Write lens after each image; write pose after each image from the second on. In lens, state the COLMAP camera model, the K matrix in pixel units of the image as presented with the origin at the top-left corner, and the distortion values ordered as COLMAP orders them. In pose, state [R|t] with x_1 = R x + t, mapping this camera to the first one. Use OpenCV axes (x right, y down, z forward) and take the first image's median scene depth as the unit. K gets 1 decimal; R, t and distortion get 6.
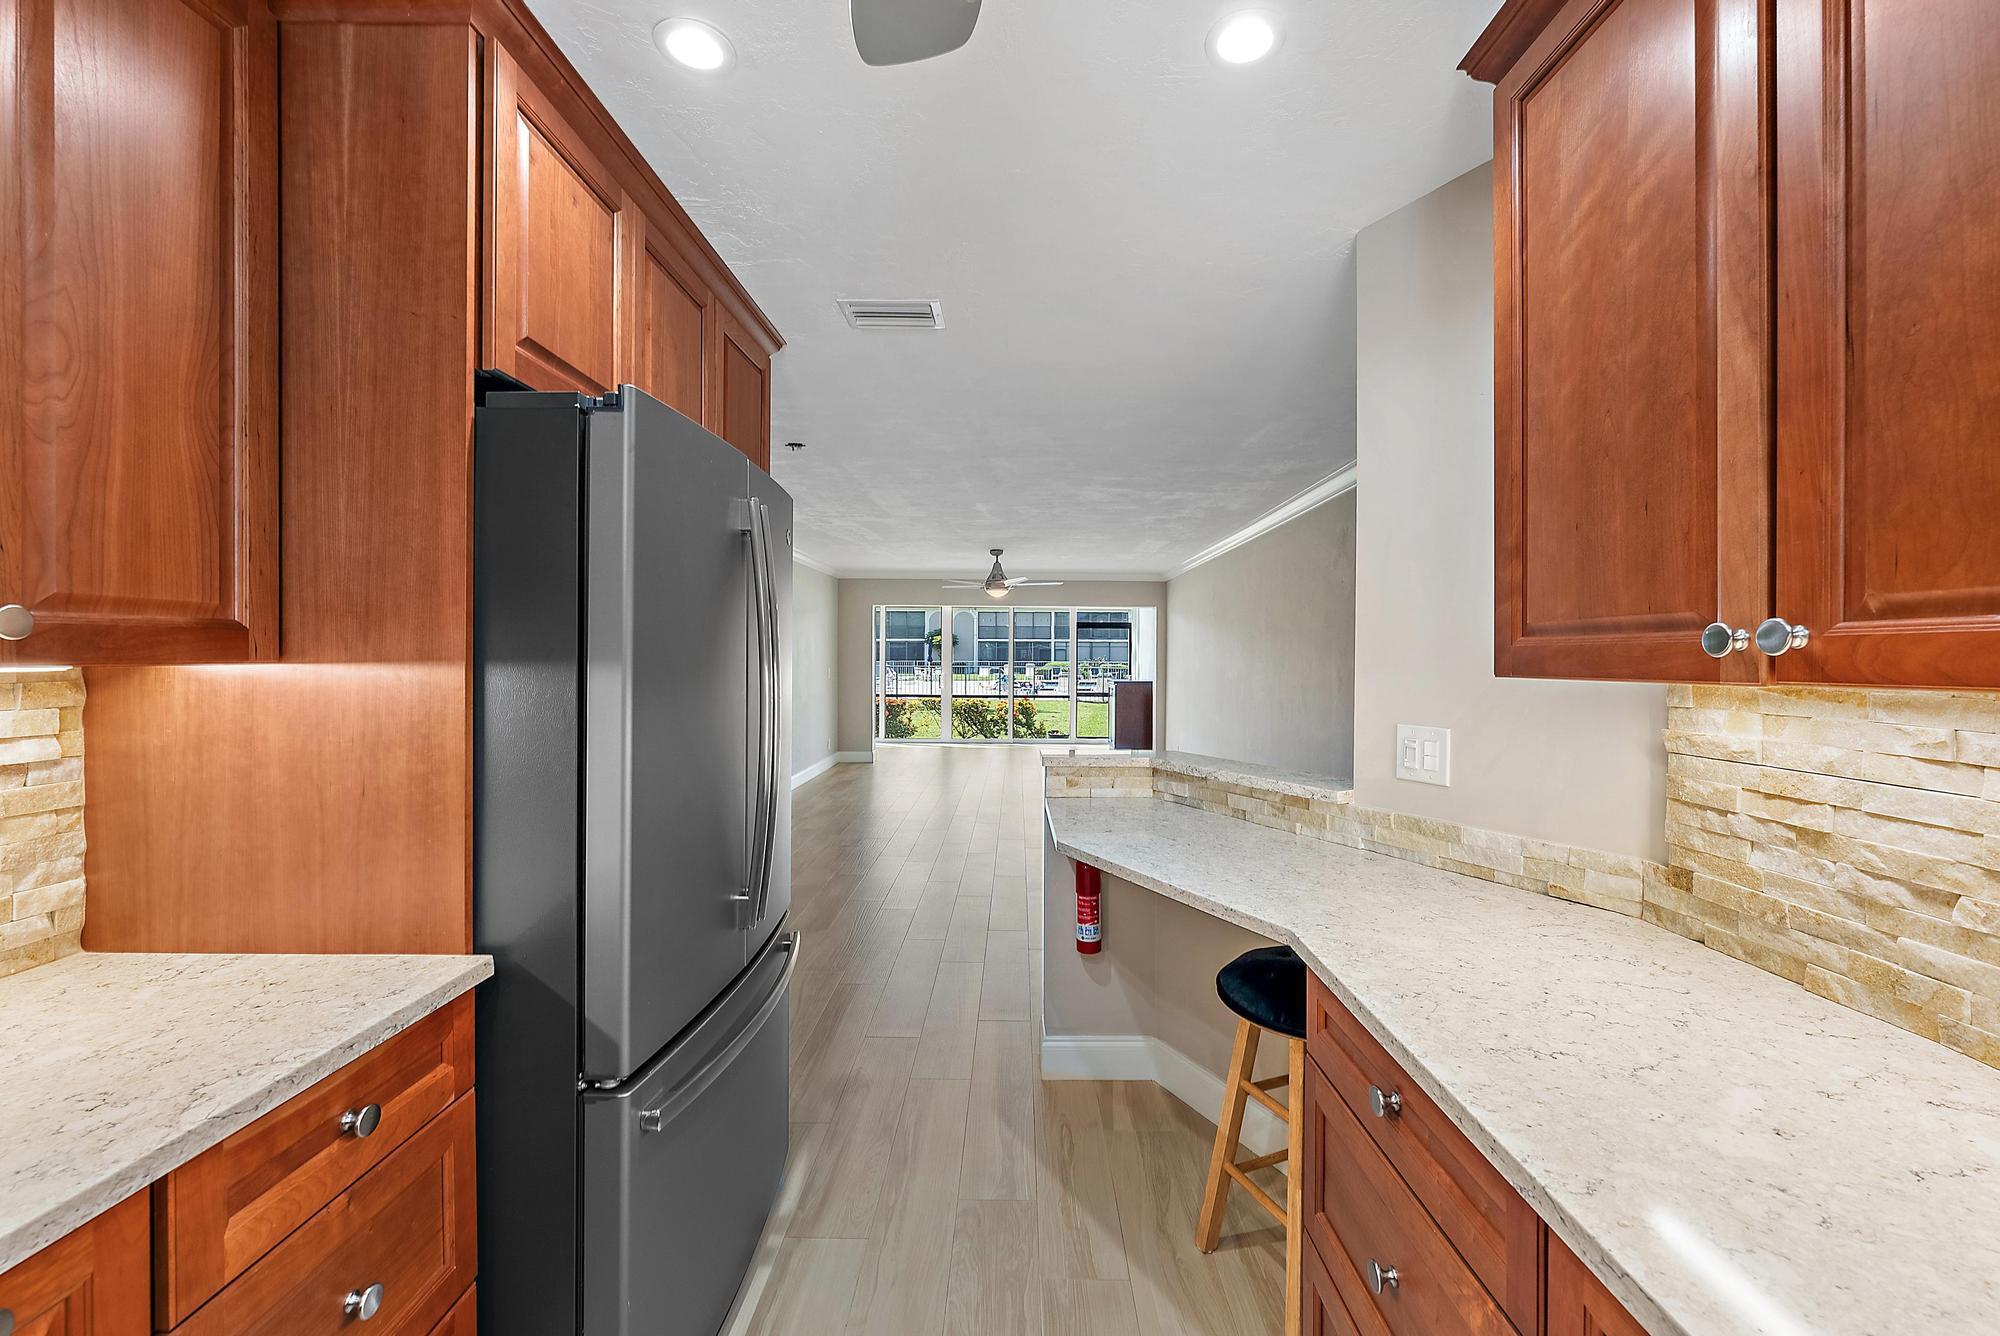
lens RADIAL K [[802.2, 0, 991.3], [0, 802.2, 658.2], [0, 0, 1]] dist [0.002543, 0.000124]
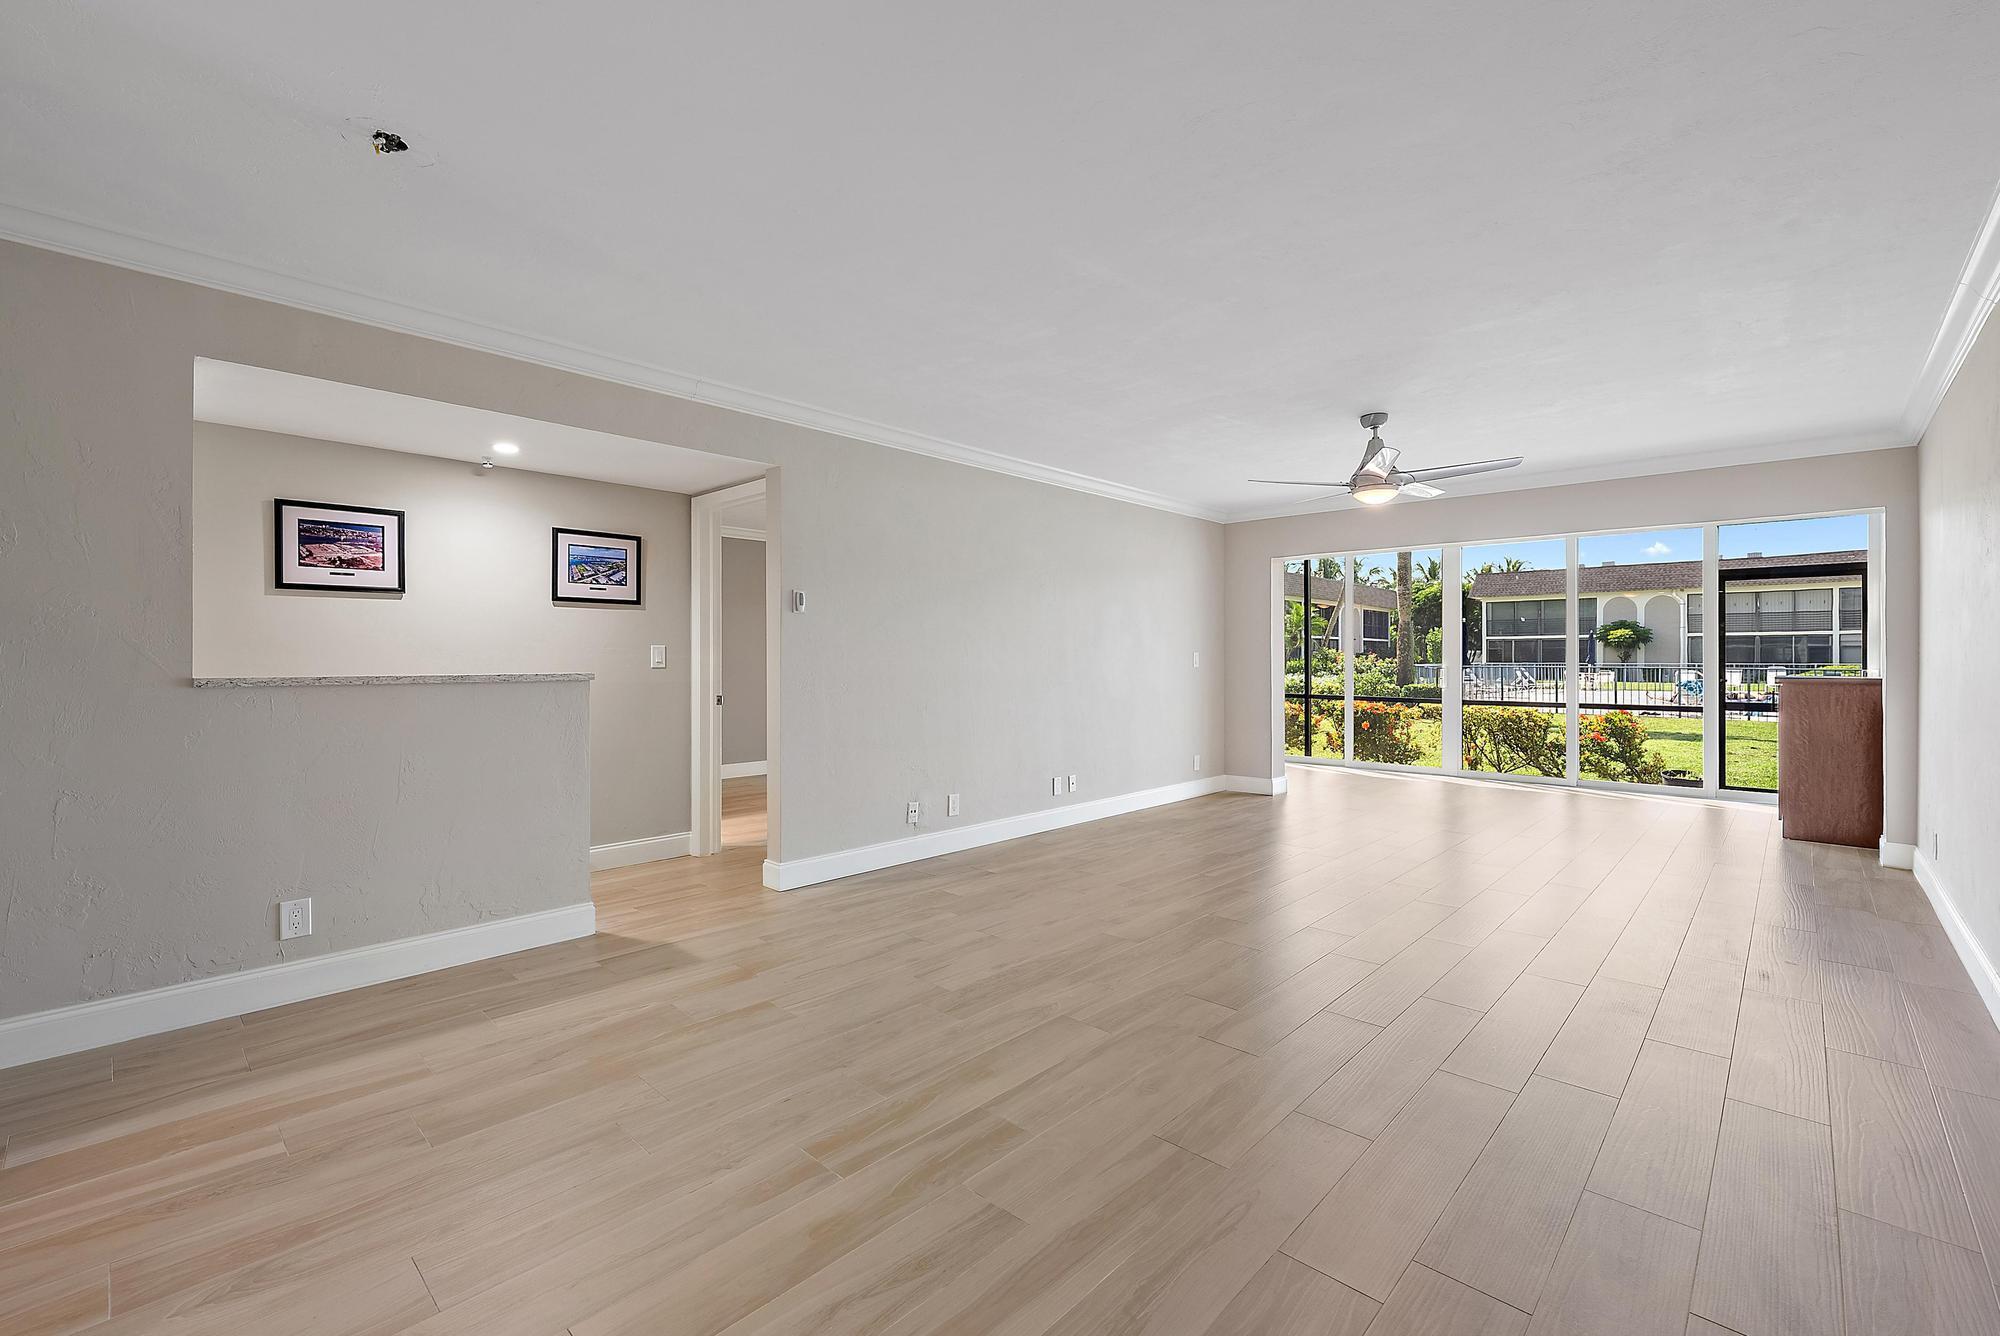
lens RADIAL K [[834.7, 0, 1005.2], [0, 834.7, 654.3], [0, 0, 1]] dist [-0.001248, 0.000332]
pose [[0.747629, -0.008182, -0.664067, 0.113612], [0.000187, 0.999927, -0.012109, 0.016922], [0.664117, 0.008929, 0.747575, 0.262002]]
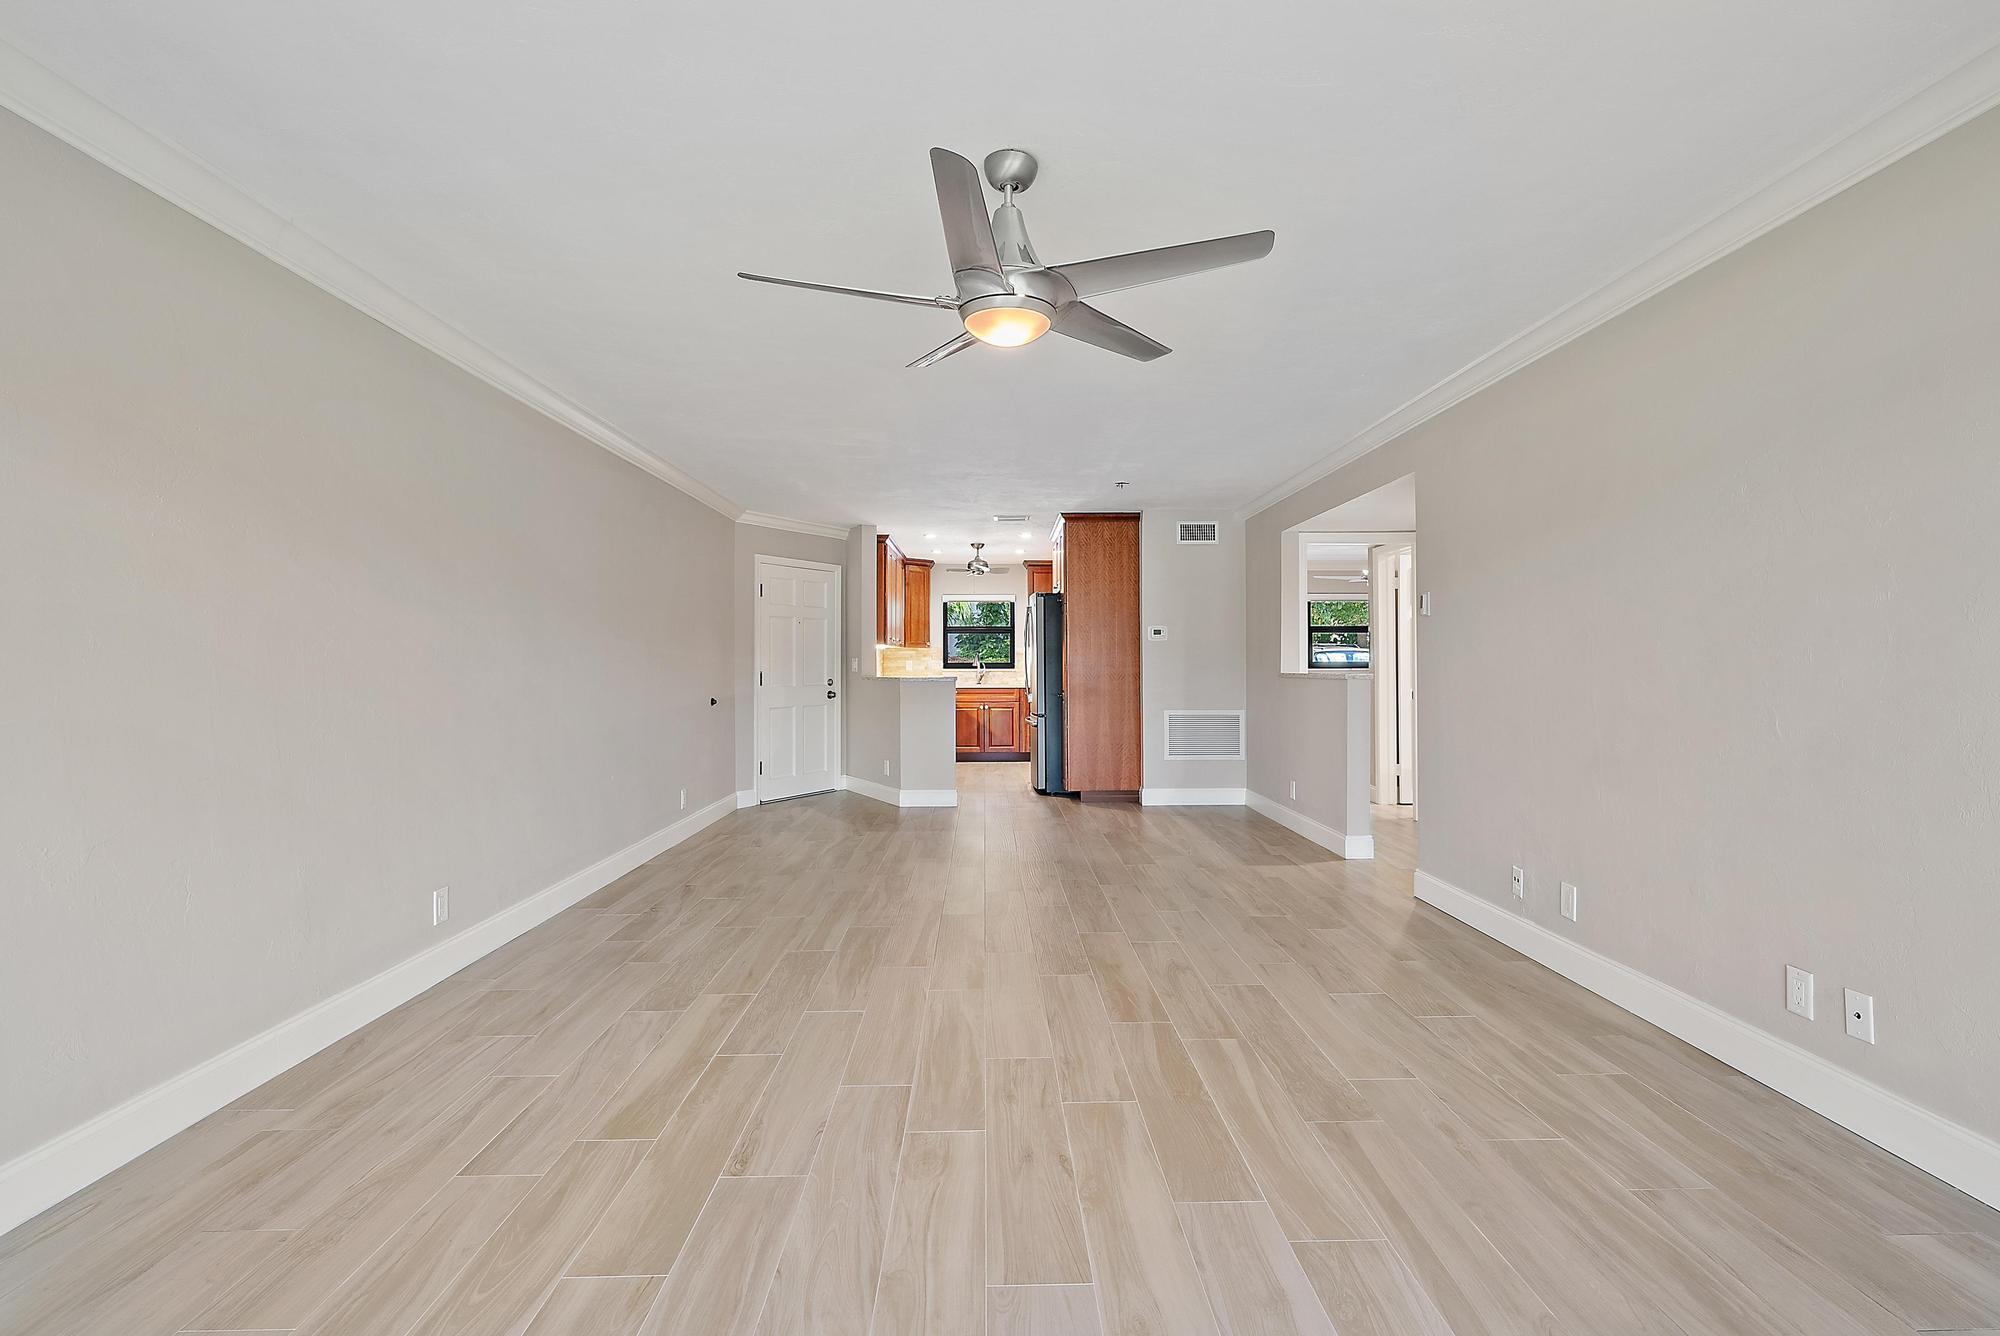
lens RADIAL K [[925.4, 0, 1004.2], [0, 925.4, 656.5], [0, 0, 1]] dist [-0.000866, -0.000618]
pose [[-0.998395, -0.005571, -0.056359, 0.013876], [-0.005331, 0.999976, -0.004403, 0.015045], [0.056383, -0.004095, -0.998401, 0.781085]]
